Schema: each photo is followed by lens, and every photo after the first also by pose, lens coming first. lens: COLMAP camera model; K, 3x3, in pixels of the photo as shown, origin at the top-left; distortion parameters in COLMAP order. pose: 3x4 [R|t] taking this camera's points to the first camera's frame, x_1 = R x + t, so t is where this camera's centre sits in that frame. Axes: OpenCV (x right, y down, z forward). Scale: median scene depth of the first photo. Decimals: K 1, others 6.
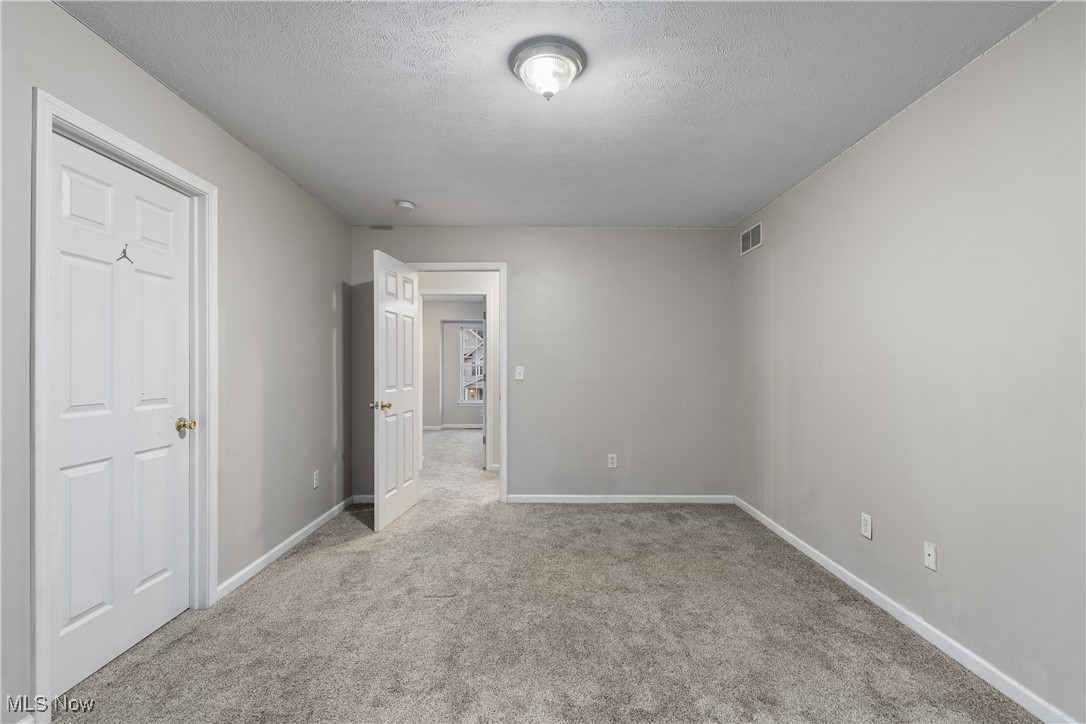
lens RADIAL K [[484.0, 0, 541.7], [0, 484.0, 363.5], [0, 0, 1]] dist [0.004770, -0.002970]
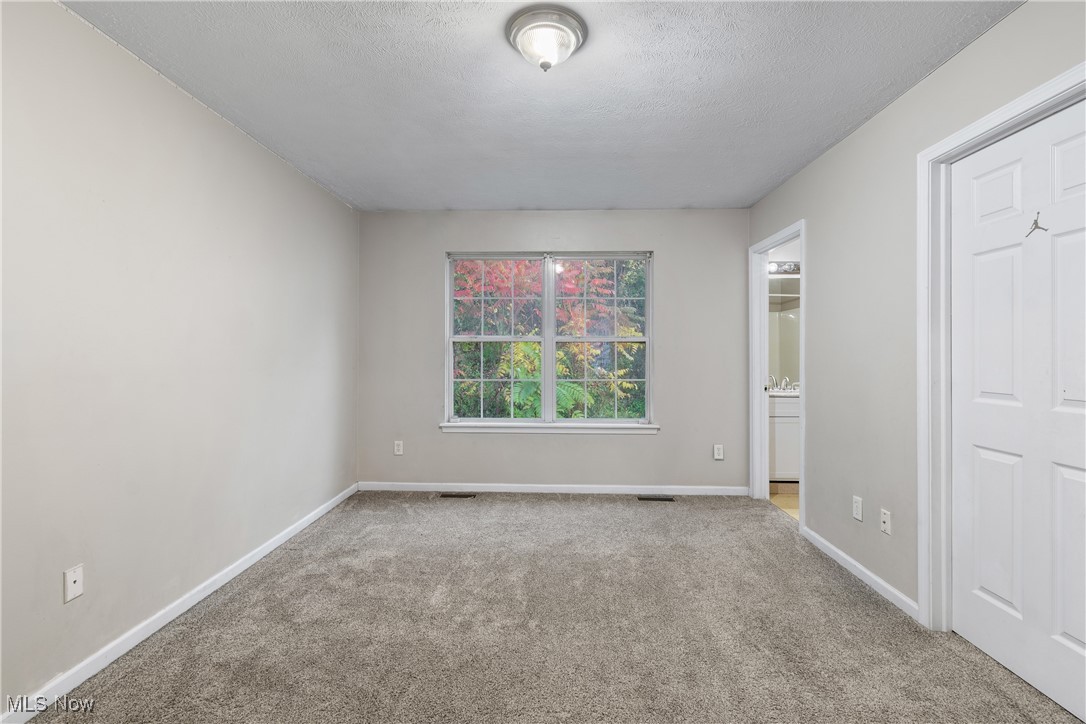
lens RADIAL K [[484.0, 0, 539.2], [0, 484.0, 357.1], [0, 0, 1]] dist [0.004770, -0.002970]
pose [[-0.999029, -0.004881, 0.043780, -0.018547], [-0.004814, 0.999987, 0.001620, 0.011950], [-0.043787, 0.001408, -0.999040, 1.964768]]
